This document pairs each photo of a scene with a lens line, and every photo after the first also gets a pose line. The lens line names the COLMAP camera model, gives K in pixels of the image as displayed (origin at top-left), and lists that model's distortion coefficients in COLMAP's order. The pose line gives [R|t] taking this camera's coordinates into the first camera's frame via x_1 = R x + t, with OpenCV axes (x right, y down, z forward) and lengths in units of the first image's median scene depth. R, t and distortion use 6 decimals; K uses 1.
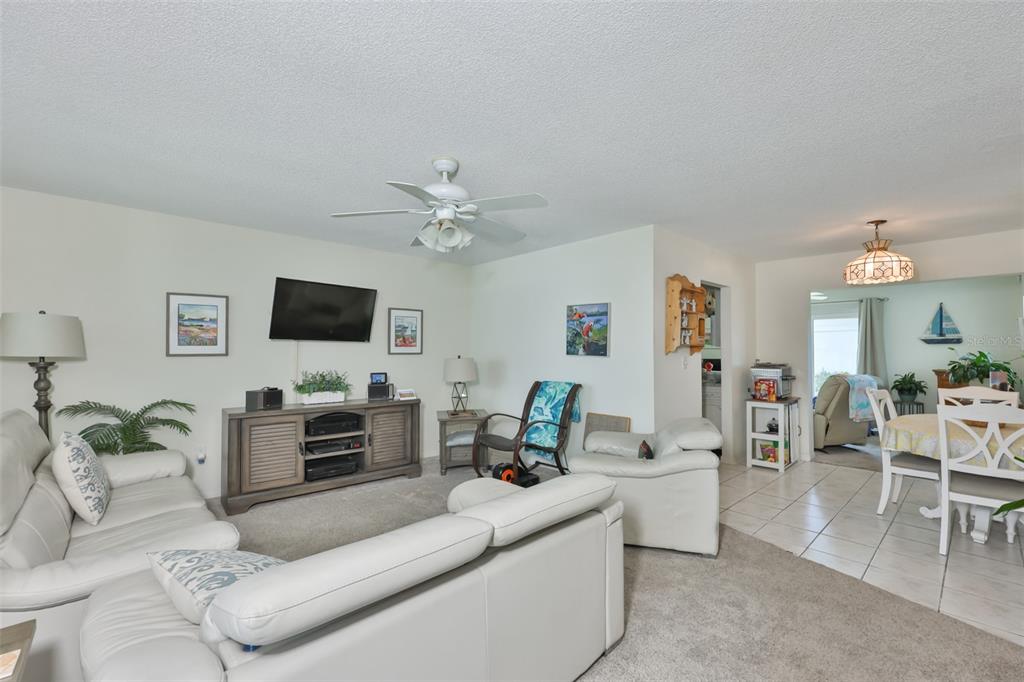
lens RADIAL K [[446.5, 0, 514.5], [0, 446.5, 341.5], [0, 0, 1]] dist [-0.000790, 0.000060]
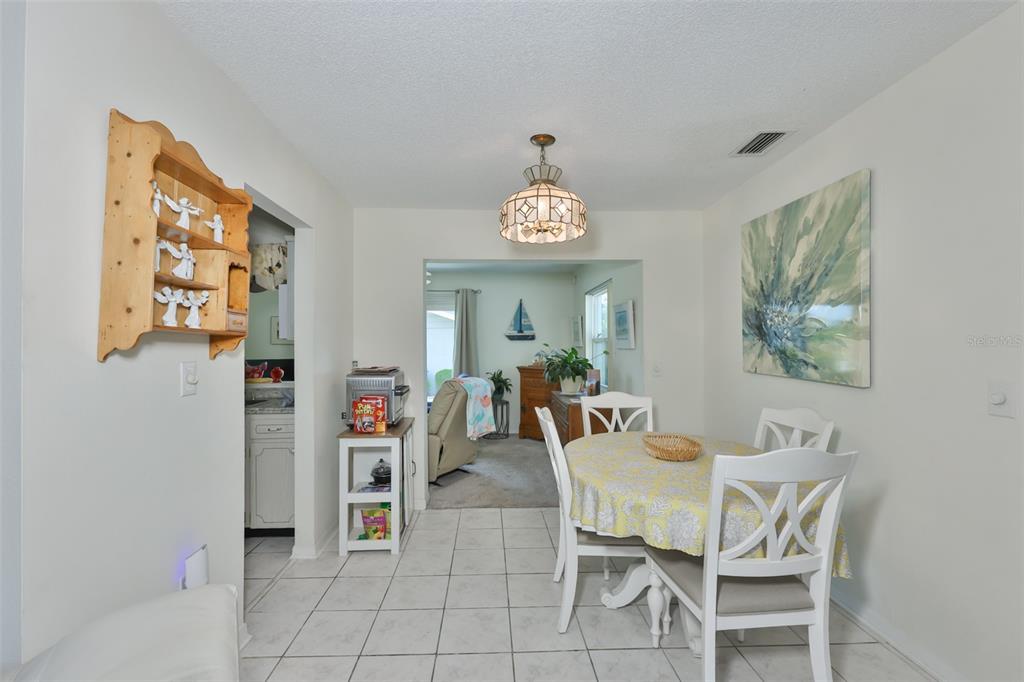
lens RADIAL K [[439.1, 0, 500.0], [0, 439.1, 348.0], [0, 0, 1]] dist [-0.001257, -0.000051]
pose [[0.664028, -0.001676, 0.747706, 0.268583], [-0.012613, 0.999830, 0.013442, 0.013819], [-0.747601, -0.018357, 0.663894, 0.538088]]
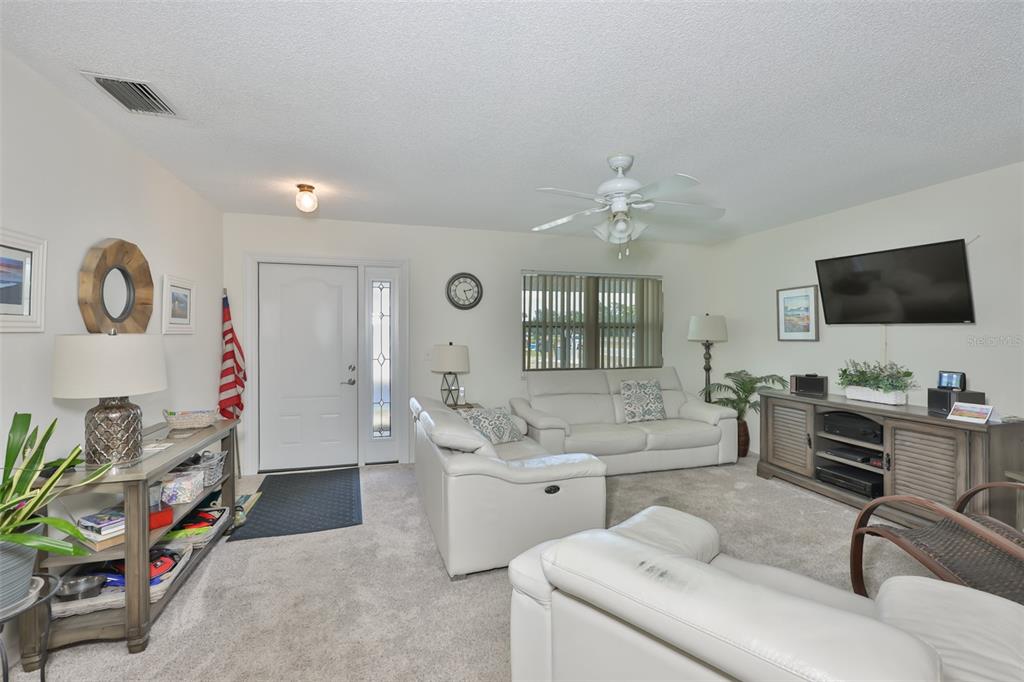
lens RADIAL K [[446.5, 0, 514.5], [0, 446.5, 341.5], [0, 0, 1]] dist [-0.000790, 0.000060]
pose [[-0.454825, 0.009835, -0.890527, 0.546838], [0.017929, 0.999837, 0.001885, 0.015369], [0.890400, -0.015109, -0.454927, 0.750310]]
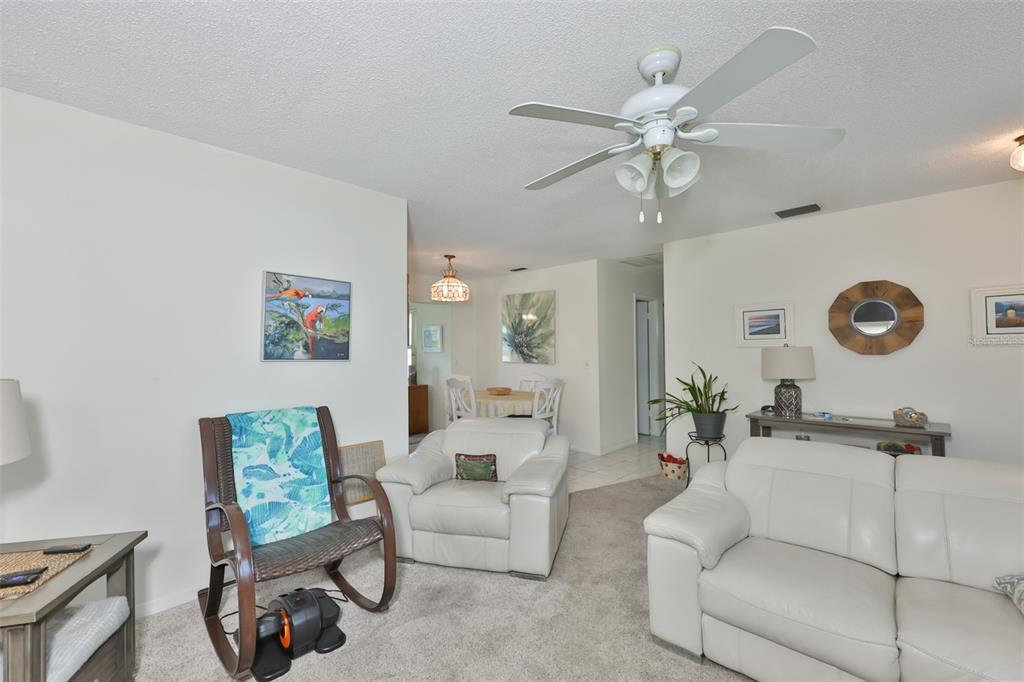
lens RADIAL K [[423.3, 0, 517.4], [0, 423.3, 349.6], [0, 0, 1]] dist [-0.001534, -0.000039]
pose [[-0.059403, 0.000292, 0.998234, -0.437963], [-0.012642, 0.999920, -0.001045, 0.014037], [-0.998154, -0.012682, -0.059394, 0.746190]]
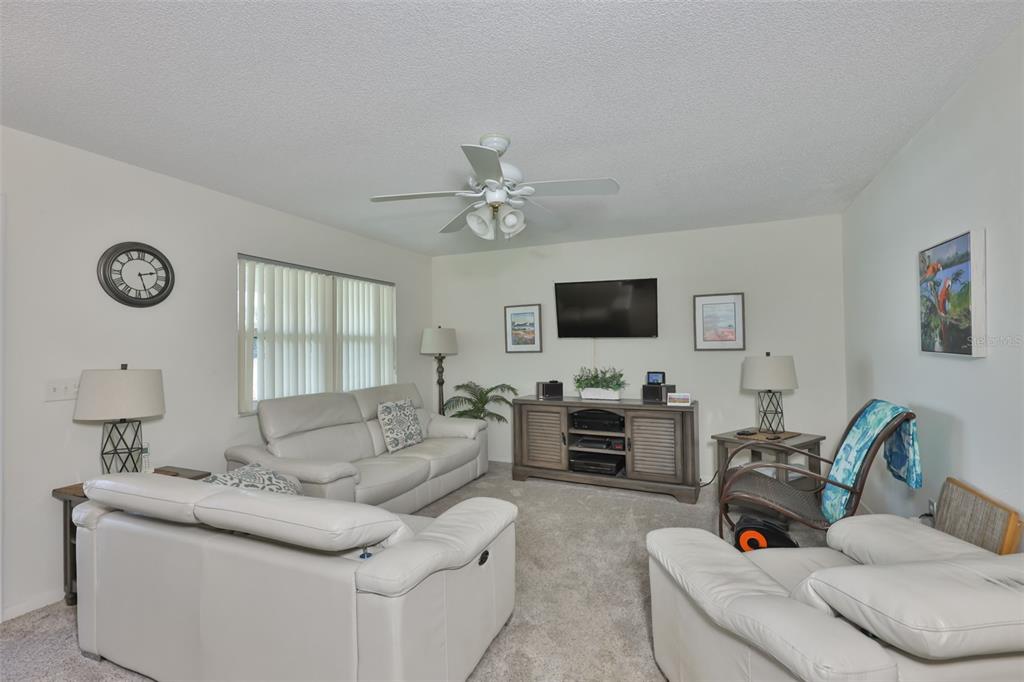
lens RADIAL K [[451.3, 0, 514.9], [0, 451.3, 341.8], [0, 0, 1]] dist [0.000627, 0.000089]
pose [[0.383484, -0.019321, -0.923345, 0.421283], [0.032550, 0.999443, -0.007395, 0.008455], [0.922974, -0.027219, 0.383899, 0.406721]]
